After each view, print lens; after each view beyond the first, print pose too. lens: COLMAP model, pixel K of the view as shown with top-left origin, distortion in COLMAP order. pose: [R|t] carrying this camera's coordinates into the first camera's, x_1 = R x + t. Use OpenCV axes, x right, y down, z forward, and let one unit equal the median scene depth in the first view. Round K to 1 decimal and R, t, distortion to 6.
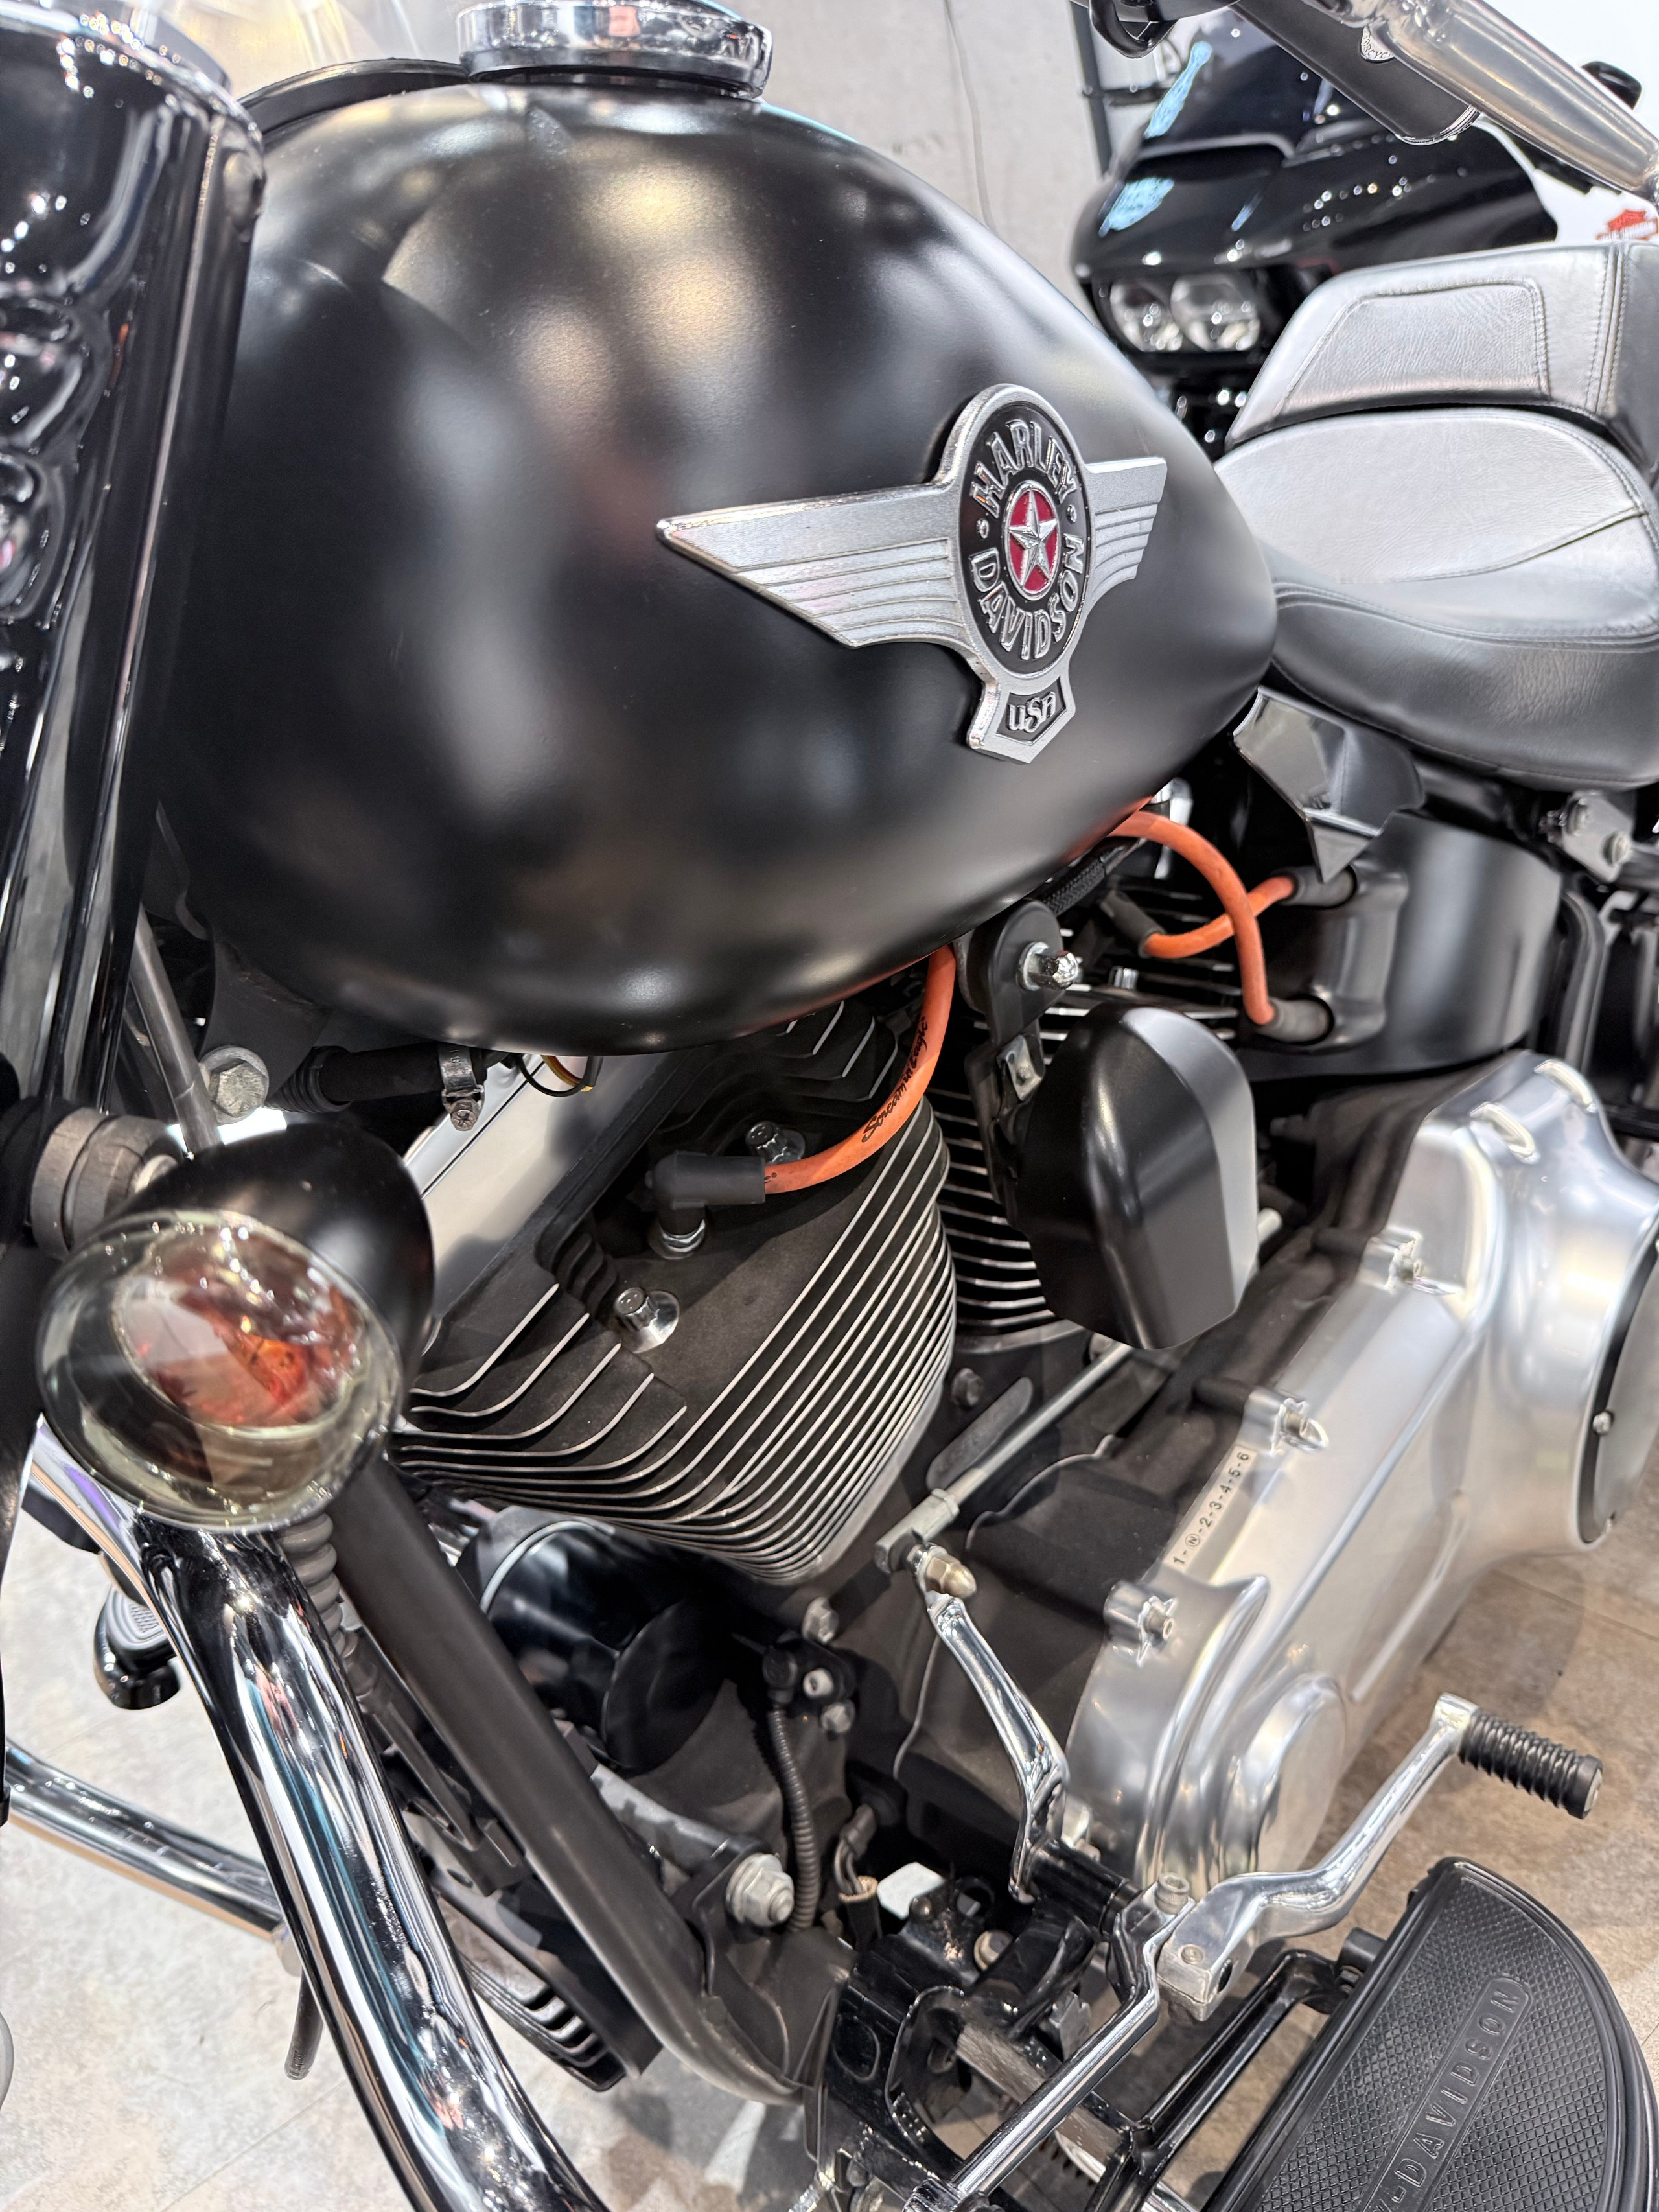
lens RADIAL K [[1555.8, 0, 829.5], [0, 1555.8, 1106.0], [0, 0, 1]] dist [-0.018531, -0.003700]
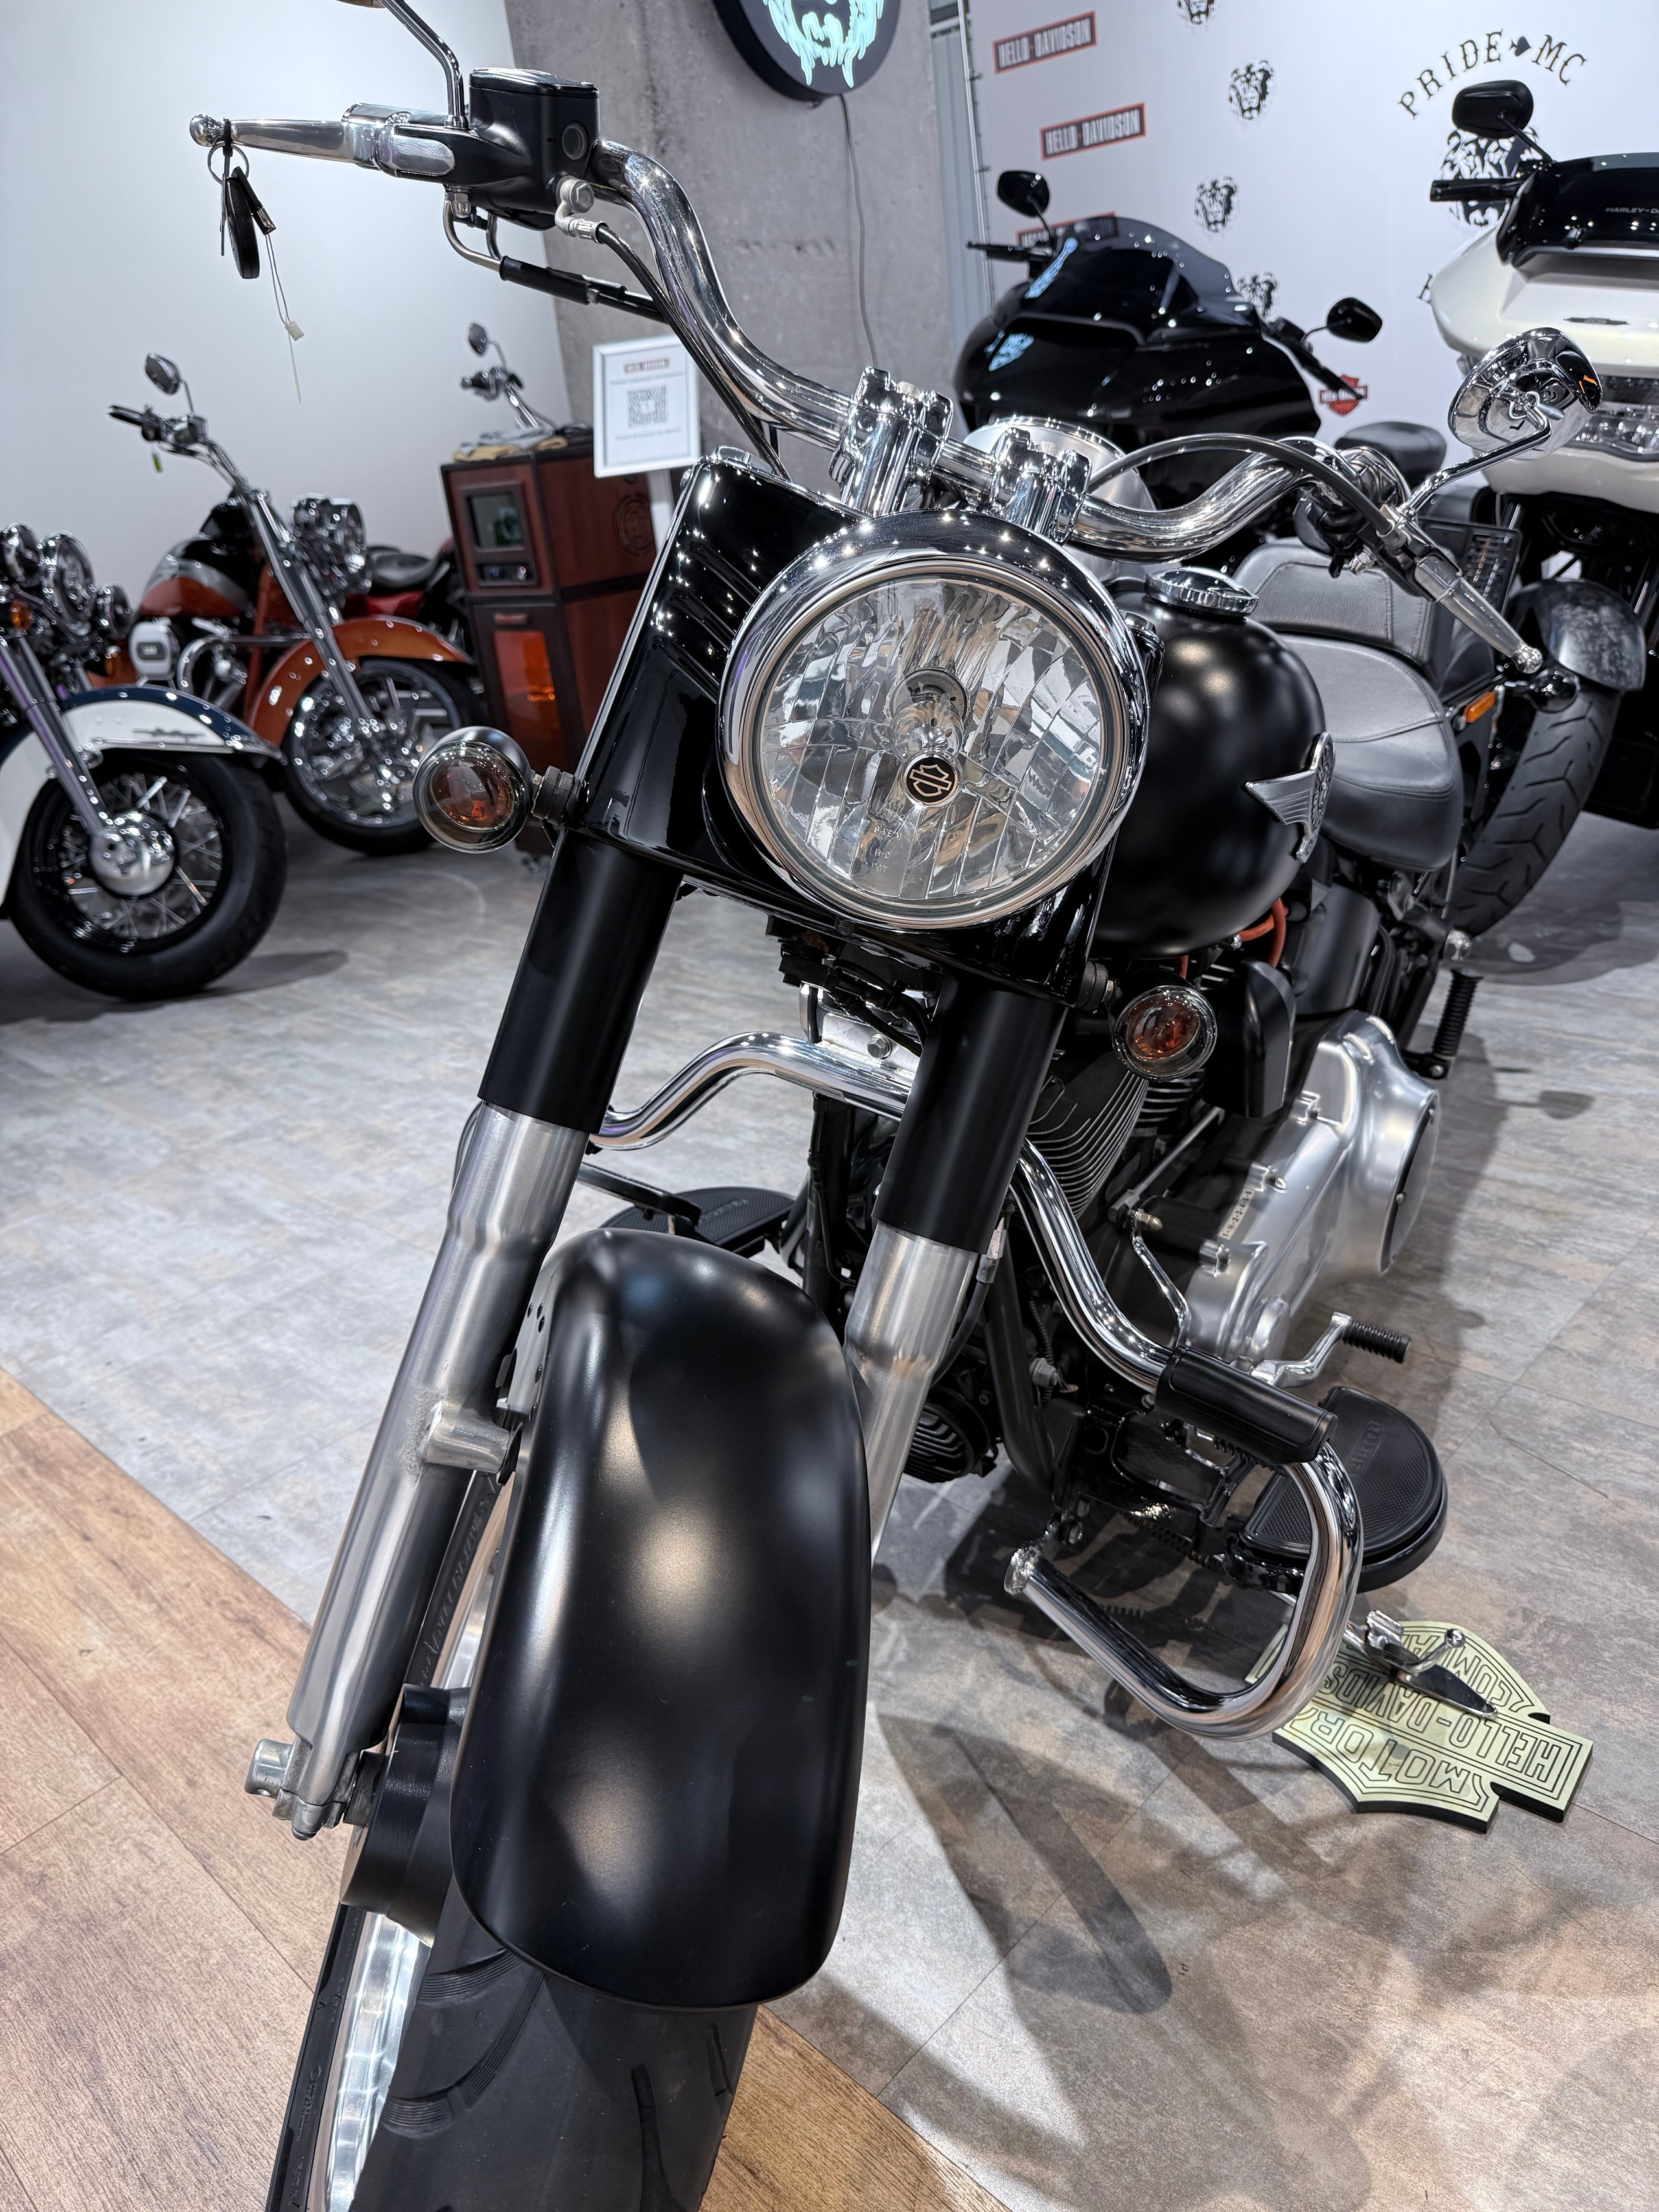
lens RADIAL K [[1555.8, 0, 829.5], [0, 1555.8, 1106.0], [0, 0, 1]] dist [-0.018531, -0.003700]
pose [[0.971475, 0.074295, 0.225205, -0.625723], [-0.076546, 0.997065, 0.001272, 0.138255], [-0.224450, -0.018474, 0.974310, -0.712670]]
